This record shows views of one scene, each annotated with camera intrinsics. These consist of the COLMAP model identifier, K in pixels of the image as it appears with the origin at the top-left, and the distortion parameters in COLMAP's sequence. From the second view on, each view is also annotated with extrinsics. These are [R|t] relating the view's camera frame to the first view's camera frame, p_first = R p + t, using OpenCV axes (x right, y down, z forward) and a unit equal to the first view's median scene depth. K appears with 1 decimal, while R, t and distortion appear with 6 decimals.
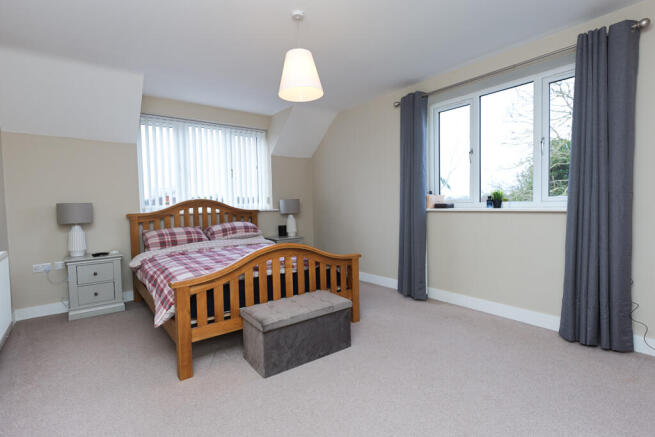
lens RADIAL K [[321.5, 0, 327.1], [0, 321.5, 218.9], [0, 0, 1]] dist [0.007799, -0.005907]
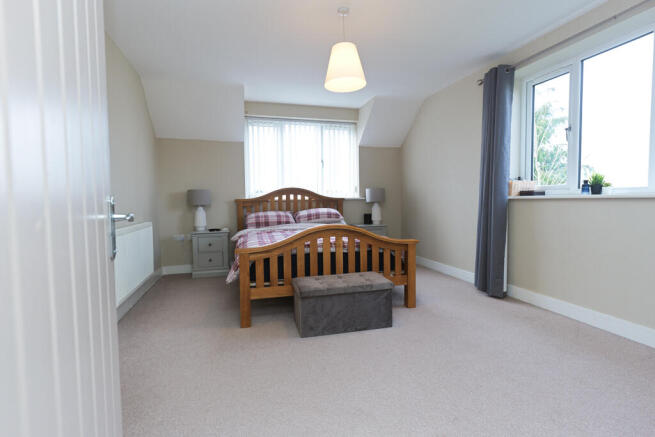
lens RADIAL K [[321.5, 0, 325.5], [0, 321.5, 217.9], [0, 0, 1]] dist [0.007799, -0.005907]
pose [[0.927429, 0.032964, -0.372543, 0.183476], [-0.026988, 0.999410, 0.021244, 0.024230], [0.373024, -0.009648, 0.927772, -0.018393]]
